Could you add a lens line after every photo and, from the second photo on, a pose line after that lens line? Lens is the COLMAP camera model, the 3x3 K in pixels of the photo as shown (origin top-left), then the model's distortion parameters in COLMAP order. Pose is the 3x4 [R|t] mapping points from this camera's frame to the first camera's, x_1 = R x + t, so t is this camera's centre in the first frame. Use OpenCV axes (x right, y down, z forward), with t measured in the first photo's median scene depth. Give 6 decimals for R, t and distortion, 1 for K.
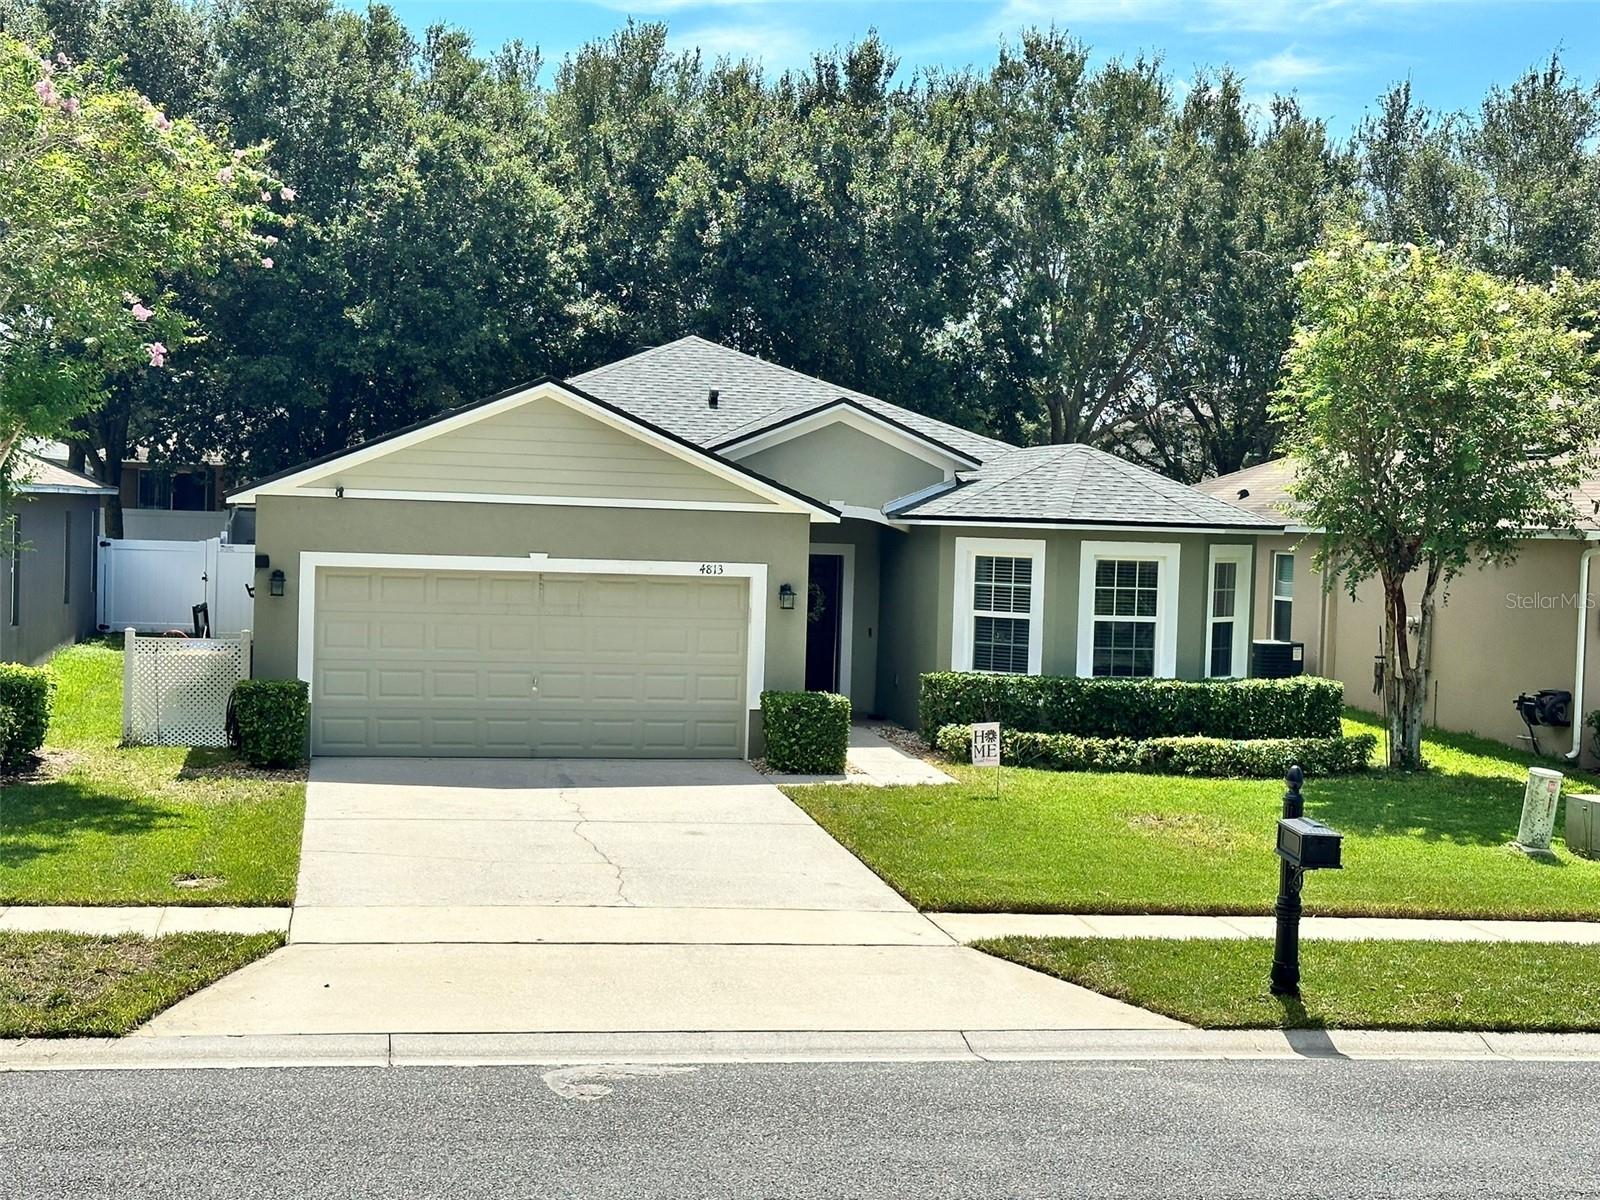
lens RADIAL K [[2363.0, 0, 800.0], [0, 2363.0, 600.0], [0, 0, 1]] dist [0.148870, -0.022692]
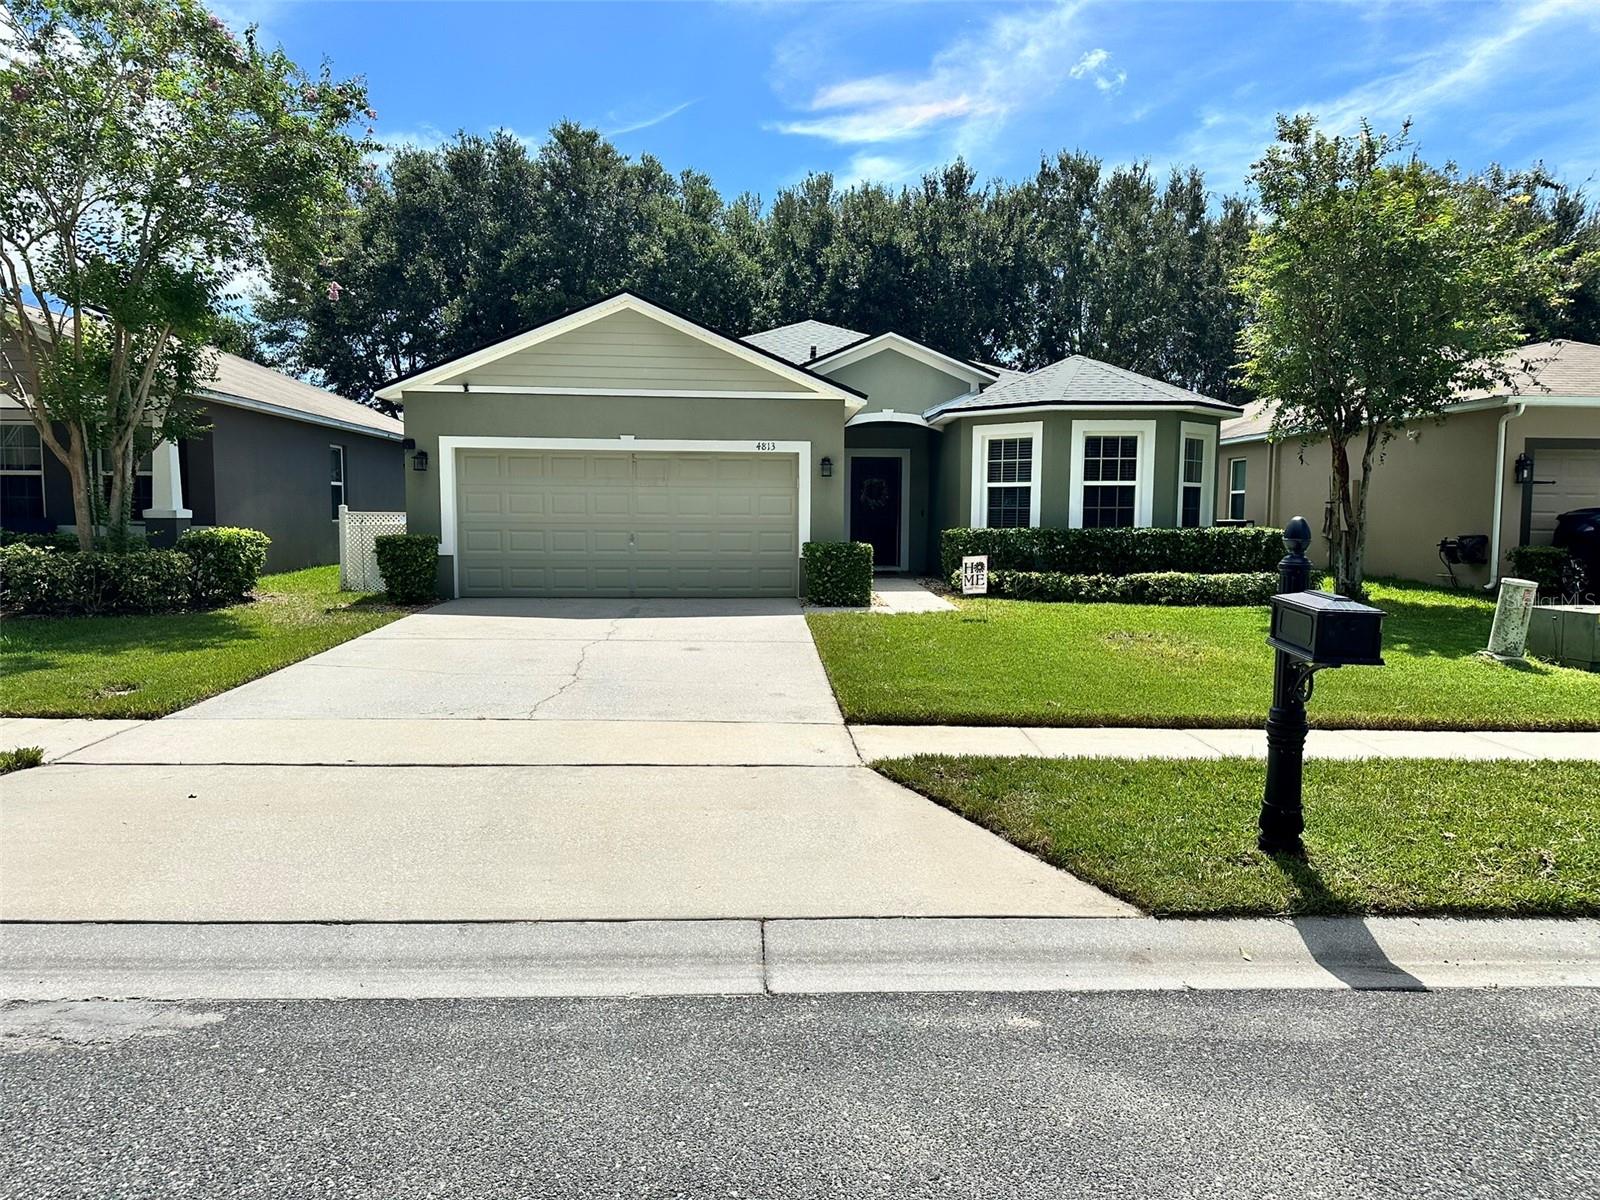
lens RADIAL K [[1165.5, 0, 800.0], [0, 1165.5, 600.0], [0, 0, 1]] dist [0.147045, -0.307481]
pose [[0.989185, -0.013323, -0.146067, 0.069496], [0.018620, 0.999215, 0.034954, 0.046899], [0.145486, -0.037296, 0.988657, 0.383584]]
